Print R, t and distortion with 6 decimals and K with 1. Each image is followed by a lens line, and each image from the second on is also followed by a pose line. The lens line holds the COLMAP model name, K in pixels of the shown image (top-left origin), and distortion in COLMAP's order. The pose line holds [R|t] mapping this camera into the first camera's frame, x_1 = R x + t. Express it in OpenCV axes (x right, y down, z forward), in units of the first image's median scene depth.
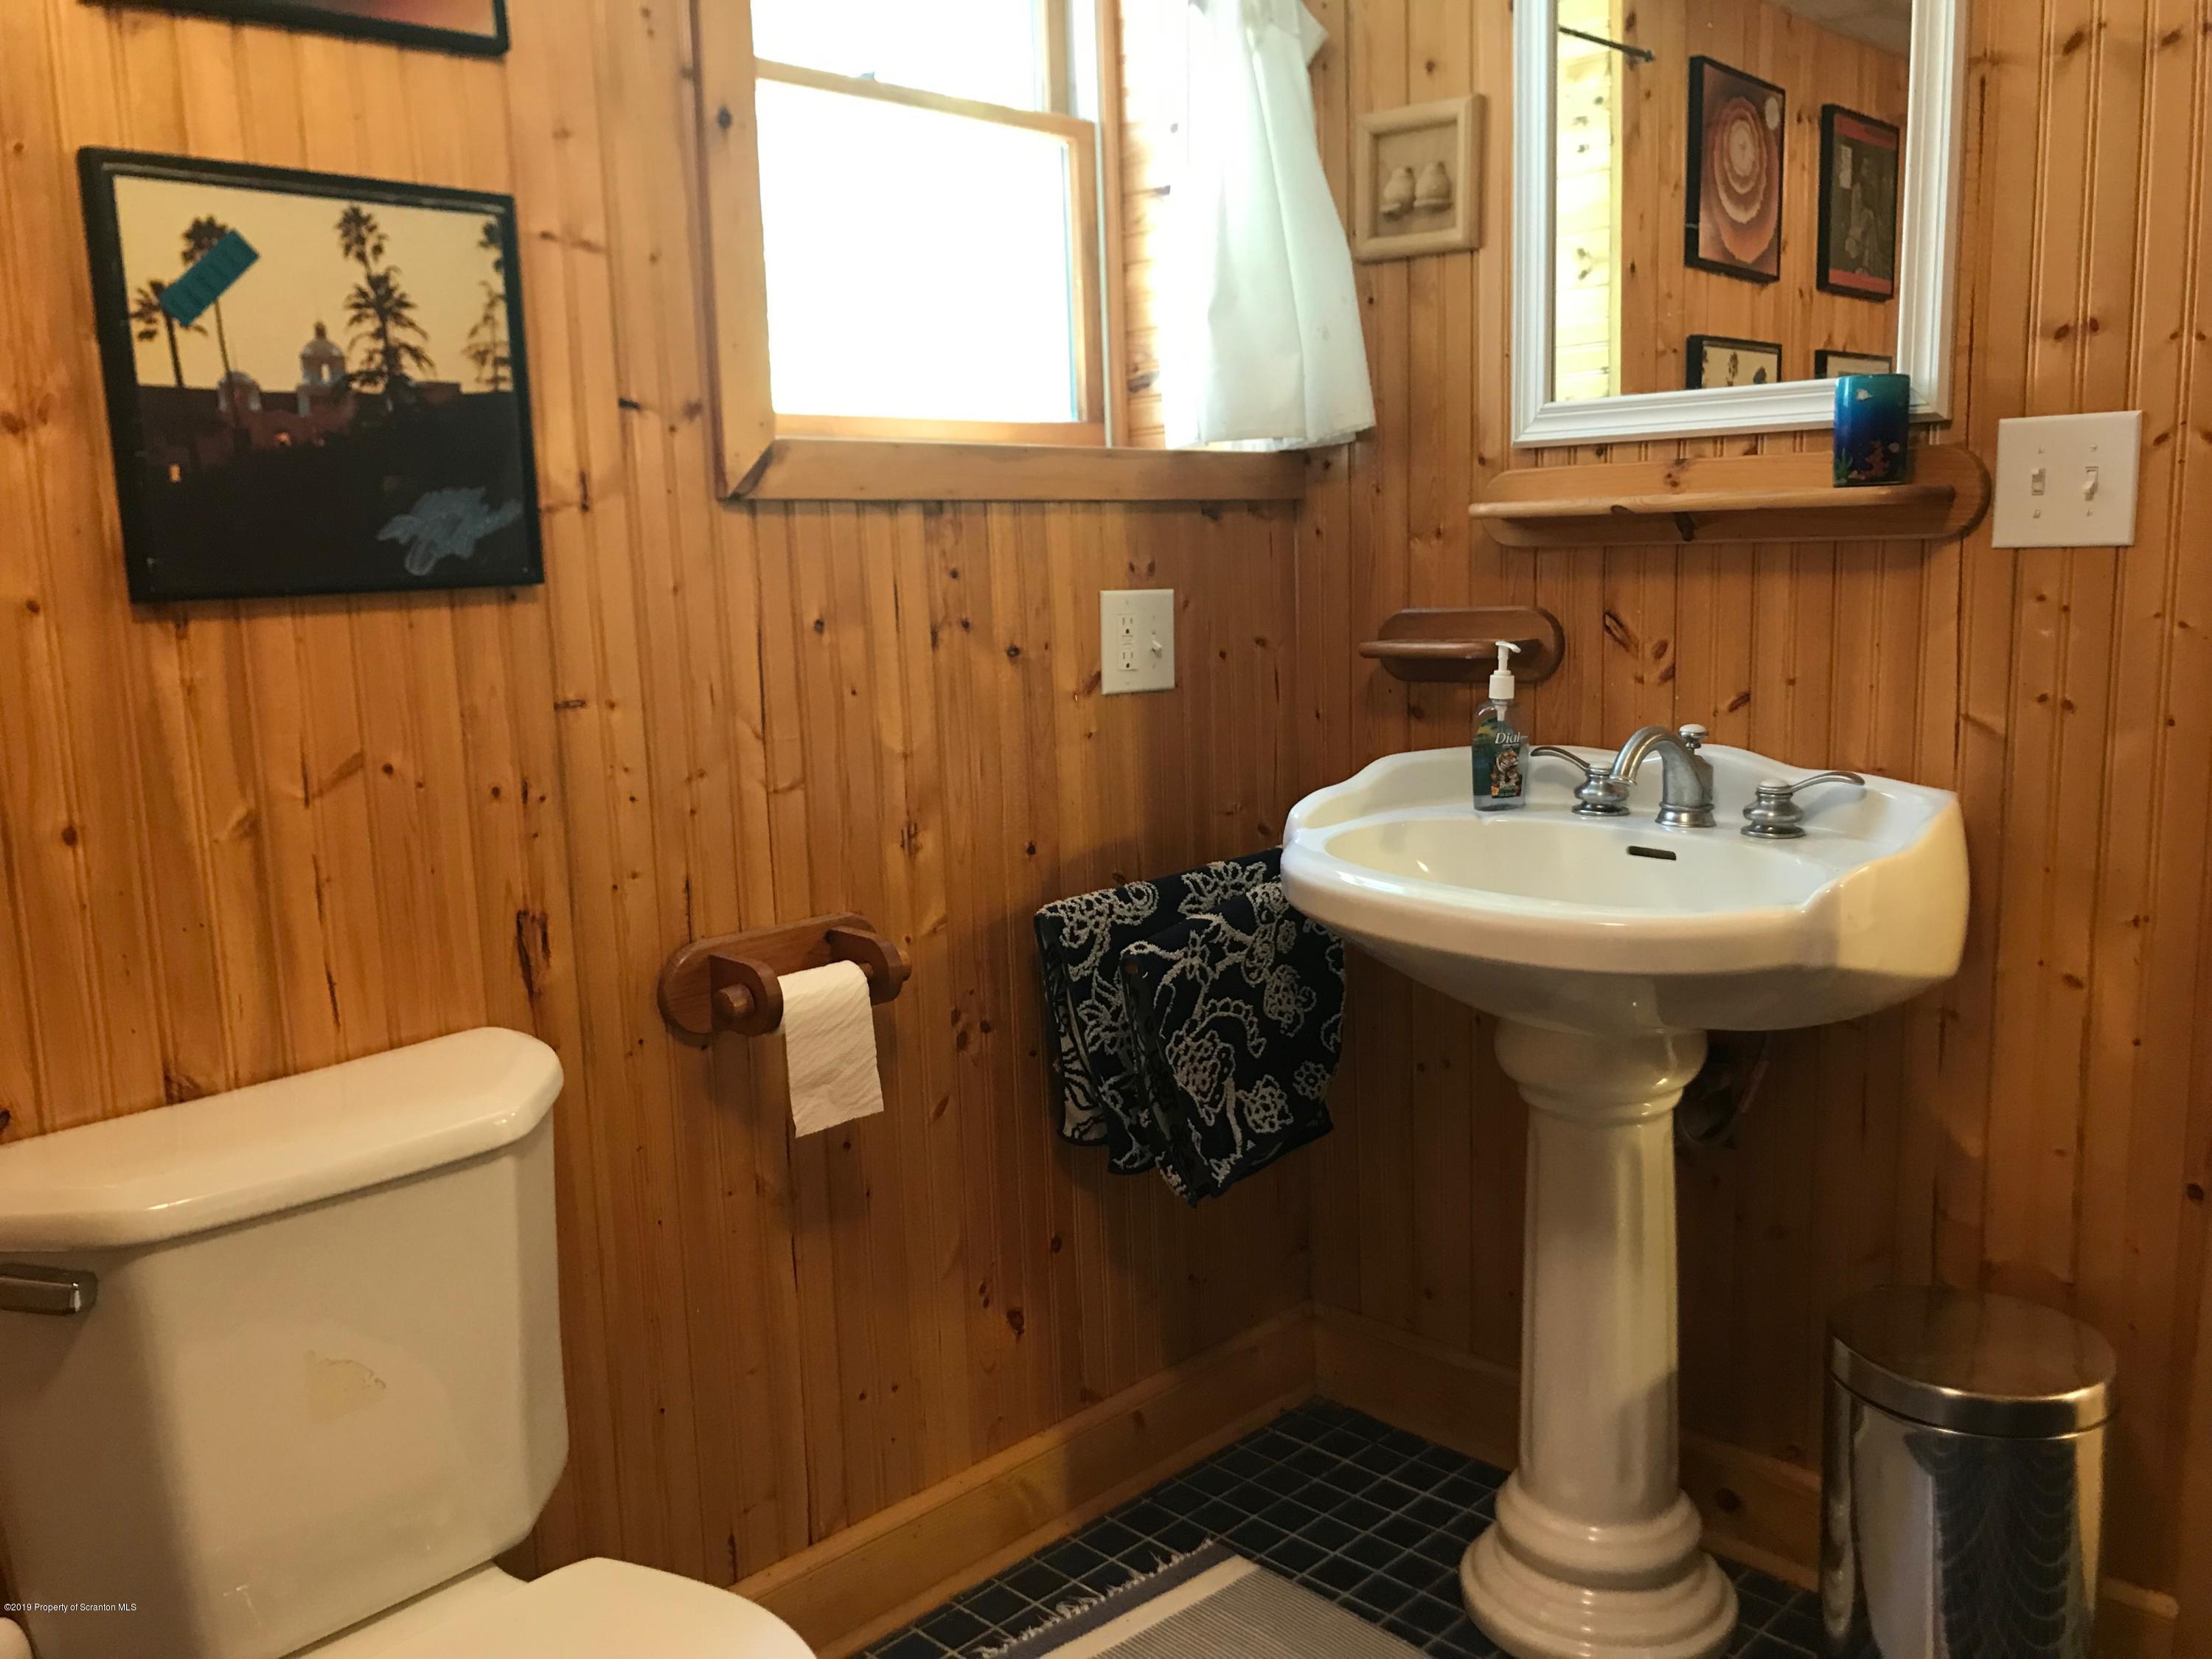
lens RADIAL K [[1804.4, 0, 1106.0], [0, 1804.4, 829.5], [0, 0, 1]] dist [0.002231, 0.062066]
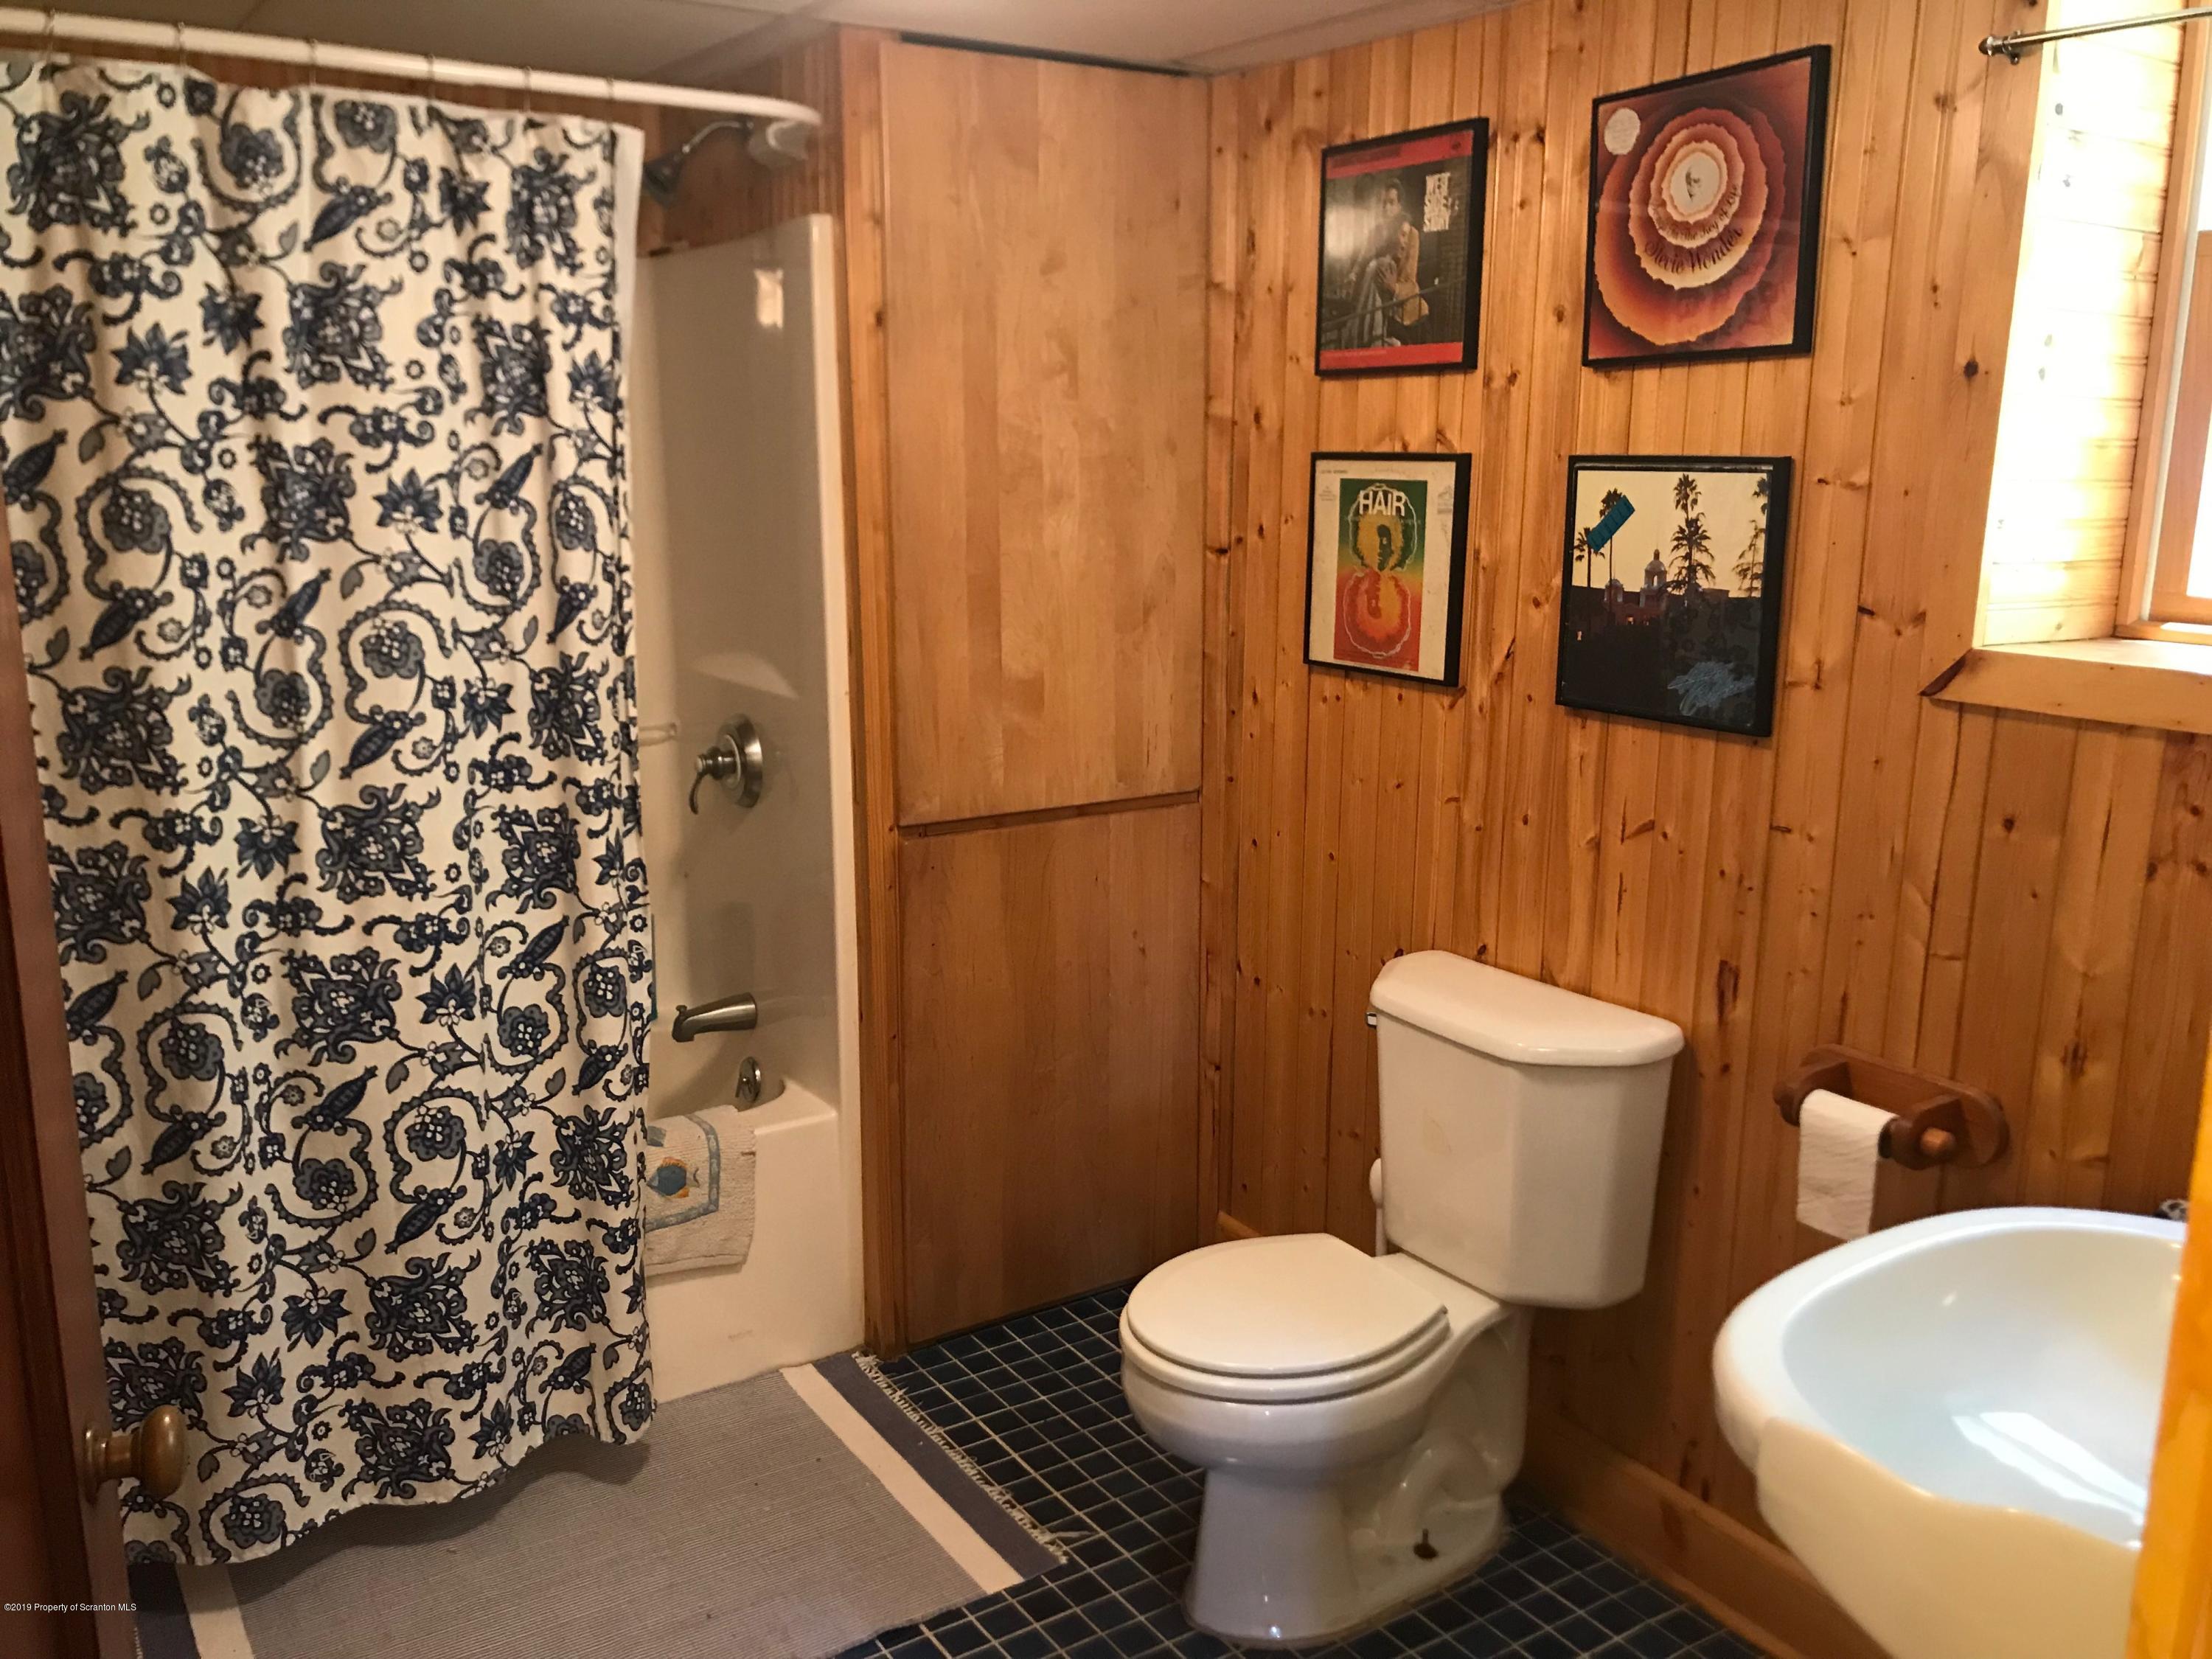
lens RADIAL K [[1804.4, 0, 1106.0], [0, 1804.4, 829.5], [0, 0, 1]] dist [0.002231, 0.062066]
pose [[-0.186382, 0.246257, -0.951115, 1.156016], [-0.148378, 0.949919, 0.275024, -0.394466], [0.971208, 0.192384, -0.140509, 0.776339]]
